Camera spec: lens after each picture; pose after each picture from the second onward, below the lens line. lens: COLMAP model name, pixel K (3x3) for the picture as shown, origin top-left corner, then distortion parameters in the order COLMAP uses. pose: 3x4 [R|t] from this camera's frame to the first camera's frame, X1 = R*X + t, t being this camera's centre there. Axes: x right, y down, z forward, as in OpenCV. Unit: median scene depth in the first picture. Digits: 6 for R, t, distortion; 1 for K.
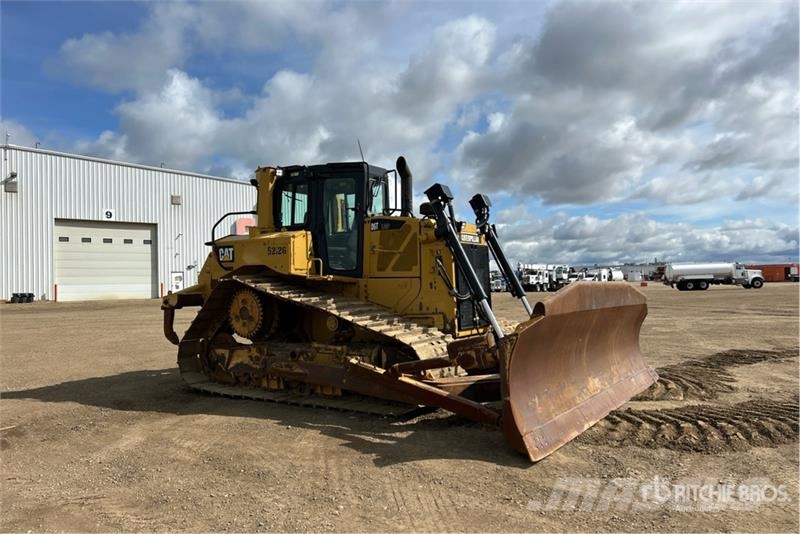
lens RADIAL K [[594.9, 0, 415.6], [0, 594.9, 278.1], [0, 0, 1]] dist [0.092853, -0.001177]
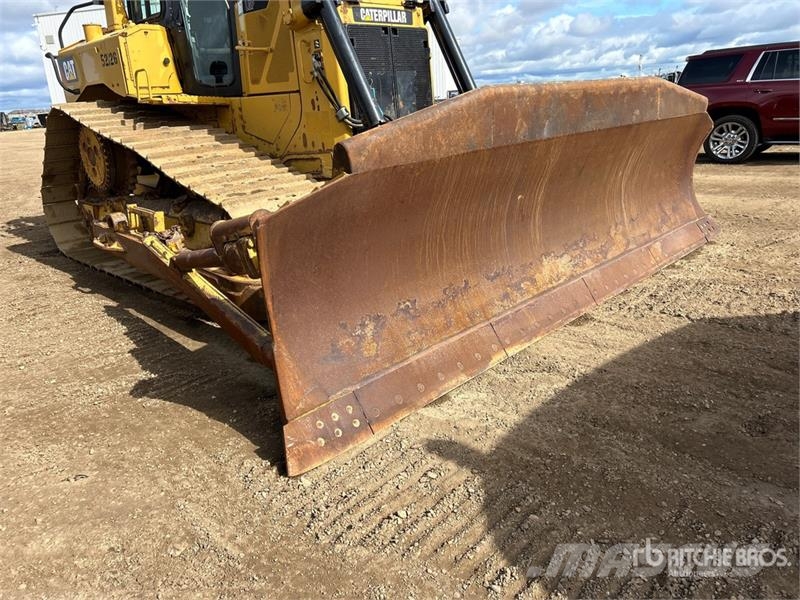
lens RADIAL K [[600.9, 0, 404.9], [0, 600.9, 293.8], [0, 0, 1]] dist [0.056938, -0.060969]
pose [[0.980752, 0.008315, -0.195079, 0.221018], [0.055115, 0.946675, 0.317441, 0.003974], [0.187316, -0.322083, 0.927995, 0.343959]]
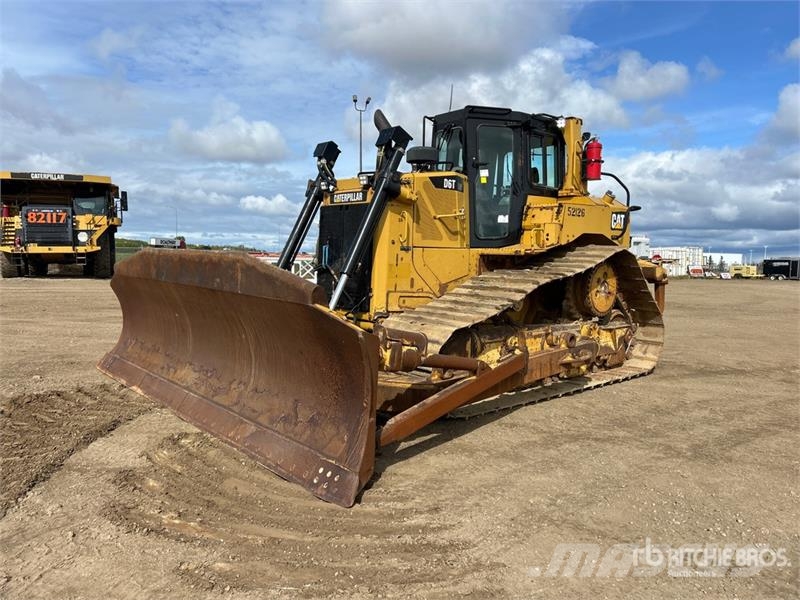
lens RADIAL K [[598.4, 0, 393.9], [0, 598.4, 296.1], [0, 0, 1]] dist [0.057086, -0.059707]
pose [[-0.276834, 0.080967, -0.957501, 0.818567], [-0.010008, 0.996147, 0.087129, -0.004568], [0.960866, 0.033703, -0.274957, 1.226125]]
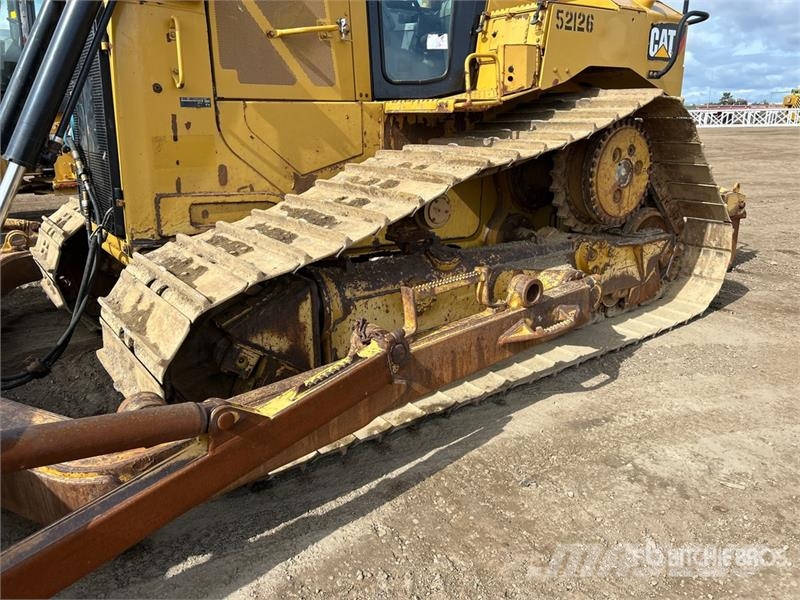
lens RADIAL K [[600.9, 0, 404.9], [0, 600.9, 293.8], [0, 0, 1]] dist [0.056938, -0.060969]
pose [[-0.336504, 0.279498, -0.899247, 0.412014], [0.016061, 0.956502, 0.291284, 0.006822], [0.941545, 0.083576, -0.326355, 1.278982]]
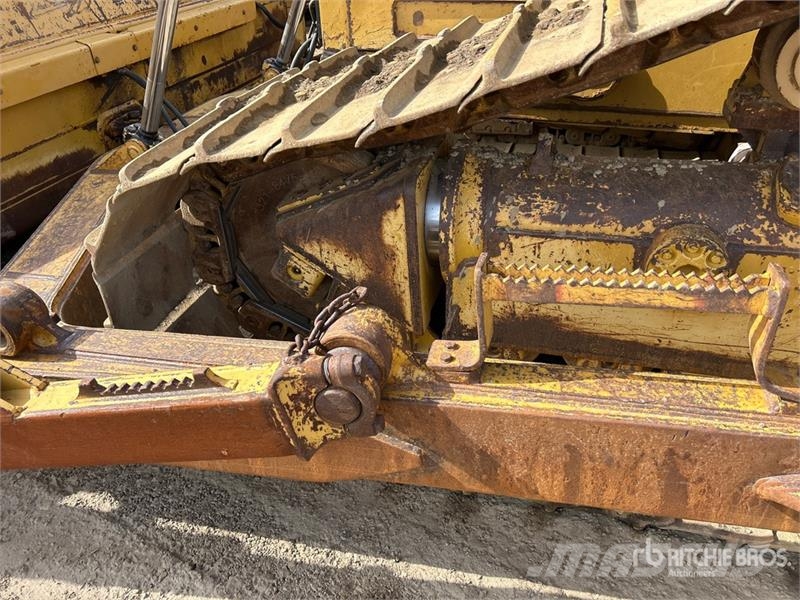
lens RADIAL K [[600.9, 0, 404.9], [0, 600.9, 293.8], [0, 0, 1]] dist [0.056938, -0.060969]
pose [[-0.953903, 0.215953, -0.208408, 0.176363], [0.074578, 0.843210, 0.532387, 0.031674], [0.290702, 0.492302, -0.820445, 1.280121]]
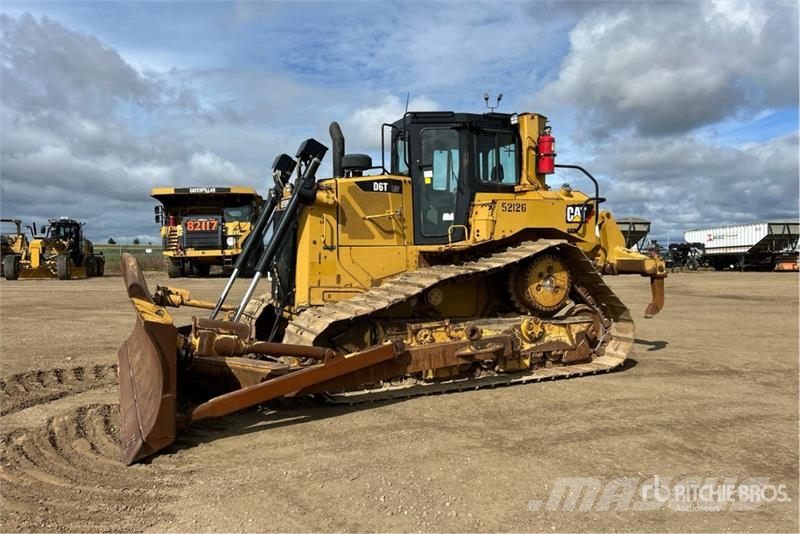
lens RADIAL K [[600.4, 0, 400.0], [0, 600.4, 267.0], [0, 0, 1]] dist [0.103347, -0.185123]
pose [[-0.518672, 0.046887, -0.853687, 0.749999], [0.018710, 0.998878, 0.043494, -0.006541], [0.854769, 0.006587, -0.518967, 1.543135]]
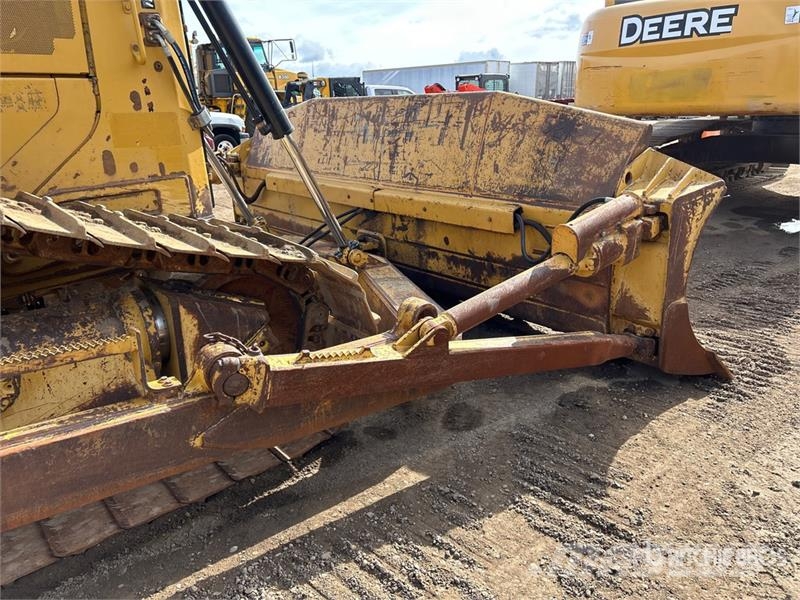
lens RADIAL K [[600.9, 0, 404.9], [0, 600.9, 293.8], [0, 0, 1]] dist [0.056938, -0.060969]
pose [[0.277282, -0.280829, 0.918830, -0.274207], [0.007456, 0.956930, 0.290224, 0.017102], [-0.960760, -0.073624, 0.267433, 0.671608]]
